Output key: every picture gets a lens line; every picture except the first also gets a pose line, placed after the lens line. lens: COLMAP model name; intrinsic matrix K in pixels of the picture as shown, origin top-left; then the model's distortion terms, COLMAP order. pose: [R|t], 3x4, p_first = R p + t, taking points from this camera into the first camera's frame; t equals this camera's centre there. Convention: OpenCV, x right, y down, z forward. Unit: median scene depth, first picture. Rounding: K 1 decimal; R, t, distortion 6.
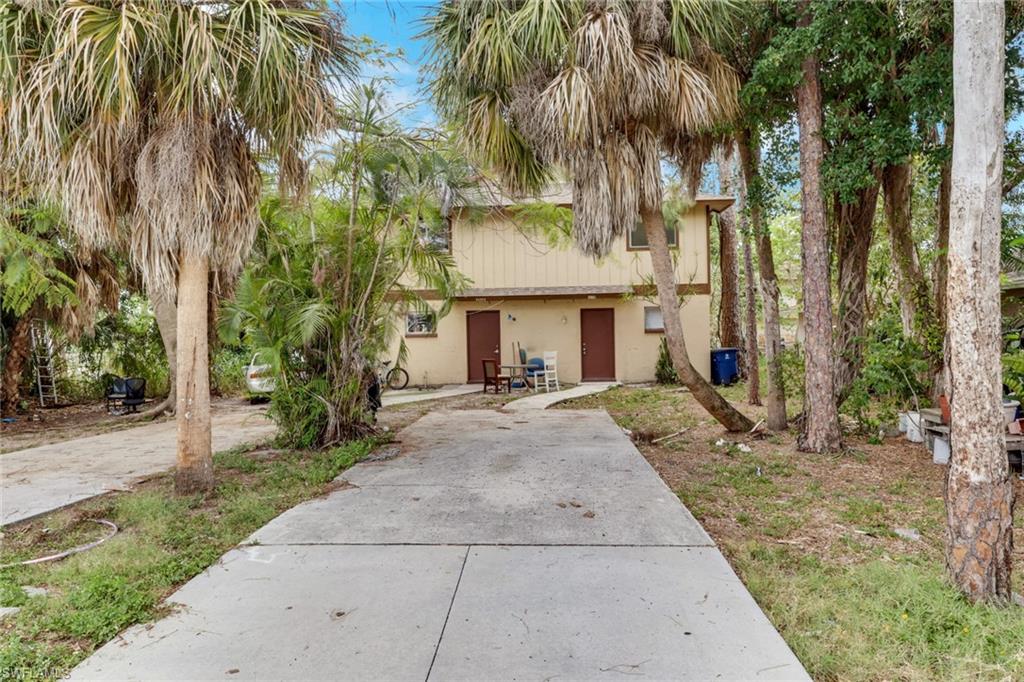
lens RADIAL K [[488.1, 0, 511.2], [0, 488.1, 328.1], [0, 0, 1]] dist [-0.000311, -0.000052]
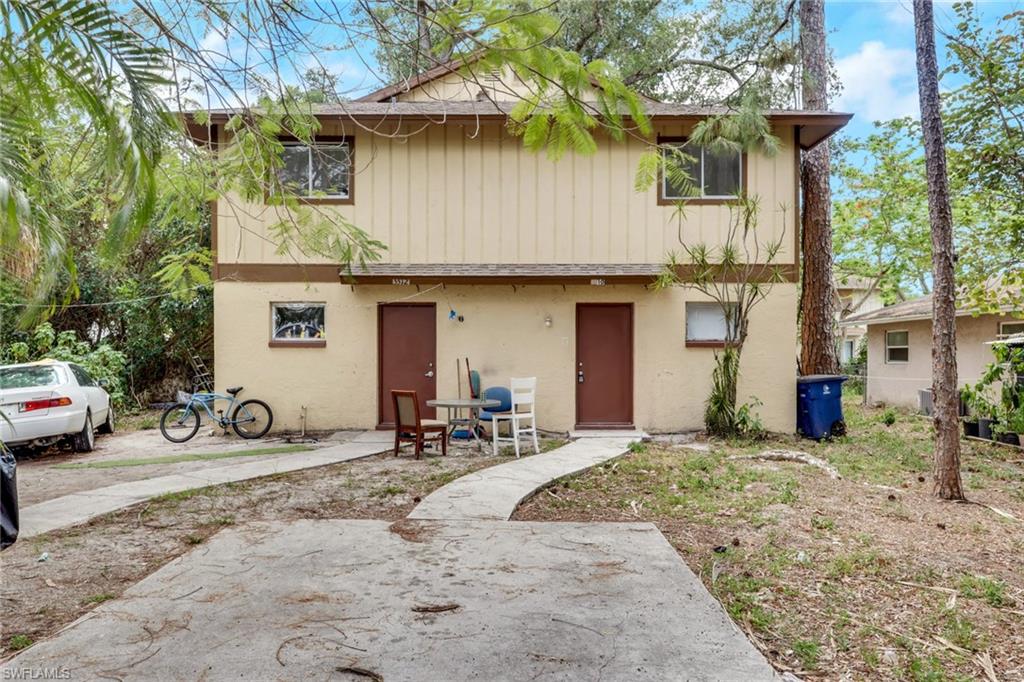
lens RADIAL K [[475.3, 0, 516.3], [0, 475.3, 347.8], [0, 0, 1]] dist [0.000177, 0.000038]
pose [[0.996865, 0.020398, 0.076448, 0.030012], [-0.020908, 0.999764, 0.005875, 0.012011], [-0.076310, -0.007455, 0.997056, 0.450818]]
